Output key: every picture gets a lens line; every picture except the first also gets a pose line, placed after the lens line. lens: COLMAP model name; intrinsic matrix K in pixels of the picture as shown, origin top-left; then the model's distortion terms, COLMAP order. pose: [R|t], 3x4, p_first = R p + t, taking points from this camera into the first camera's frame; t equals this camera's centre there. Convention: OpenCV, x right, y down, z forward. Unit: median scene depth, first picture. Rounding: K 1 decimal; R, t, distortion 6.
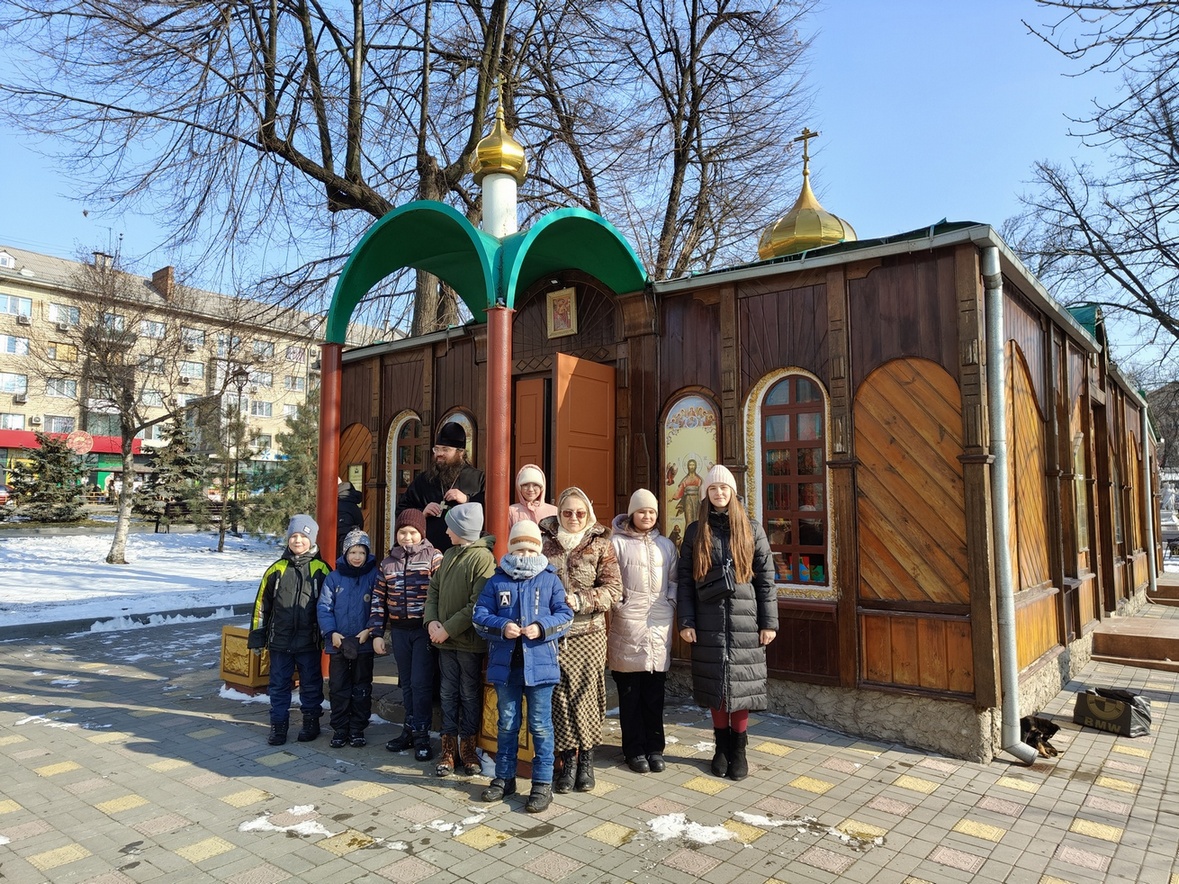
lens RADIAL K [[824.0, 0, 587.6], [0, 824.0, 439.9], [0, 0, 1]] dist [0.025203, 0.000381]
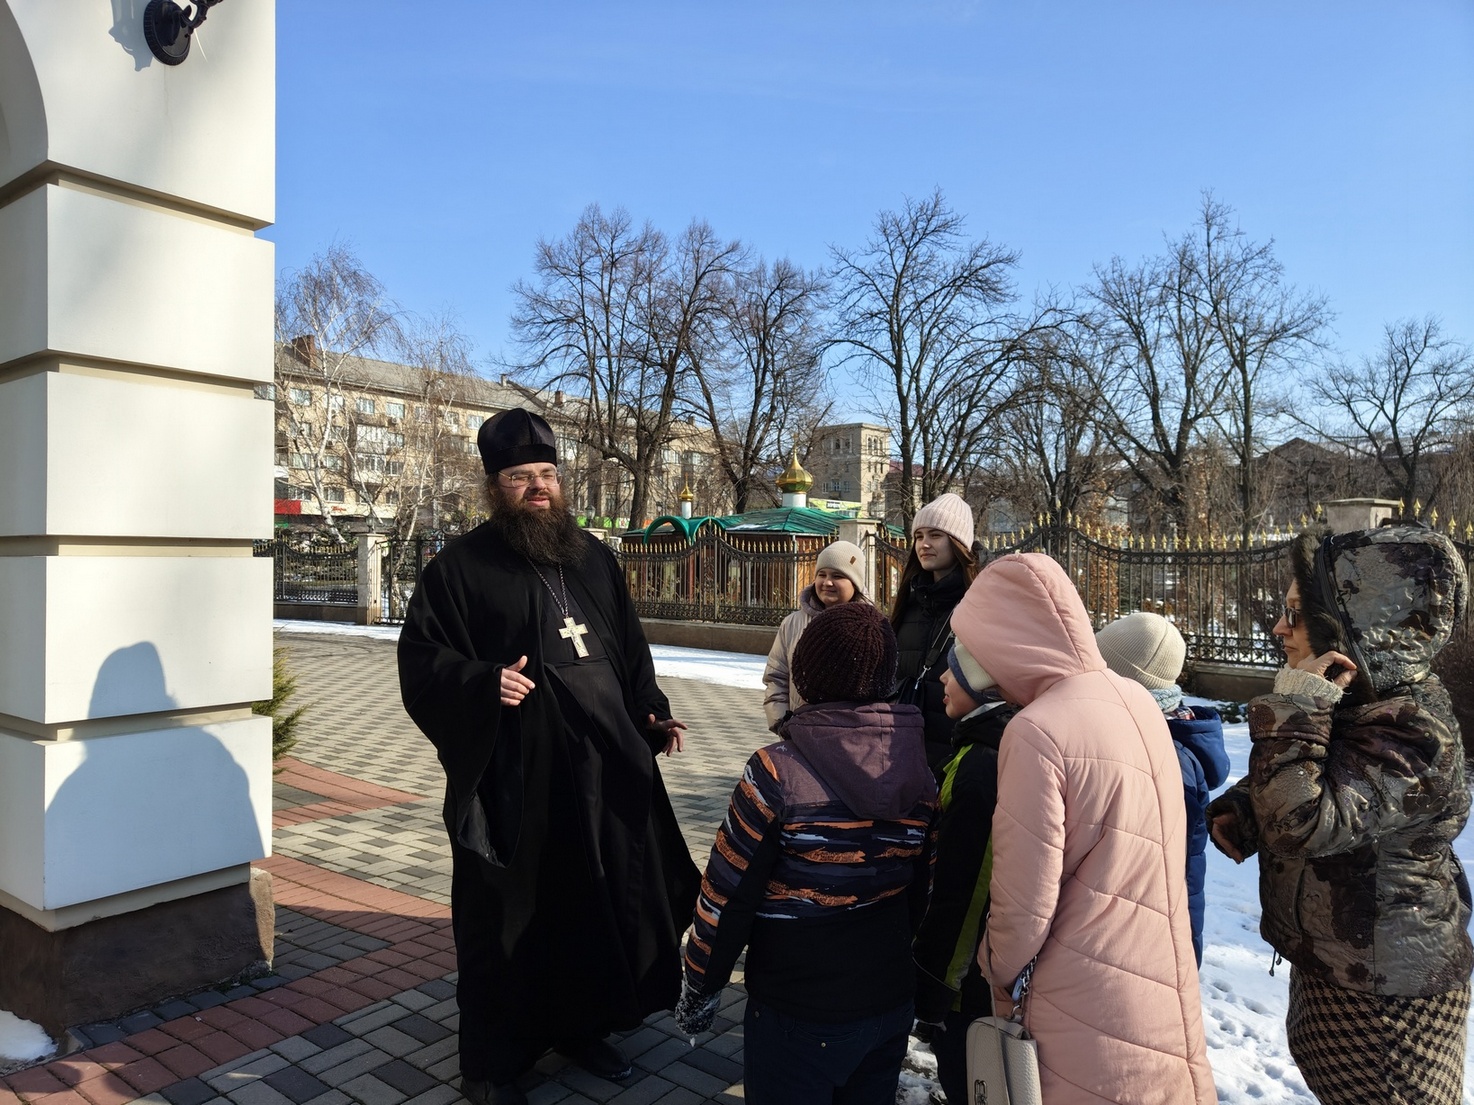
lens RADIAL K [[1030.2, 0, 736.6], [0, 1030.2, 552.6], [0, 0, 1]] dist [0.025203, 0.000381]
pose [[0.999399, 0.008815, 0.033540, -0.015688], [-0.011109, 0.997565, 0.068845, -0.215085], [-0.032851, -0.069177, 0.997063, -2.041291]]
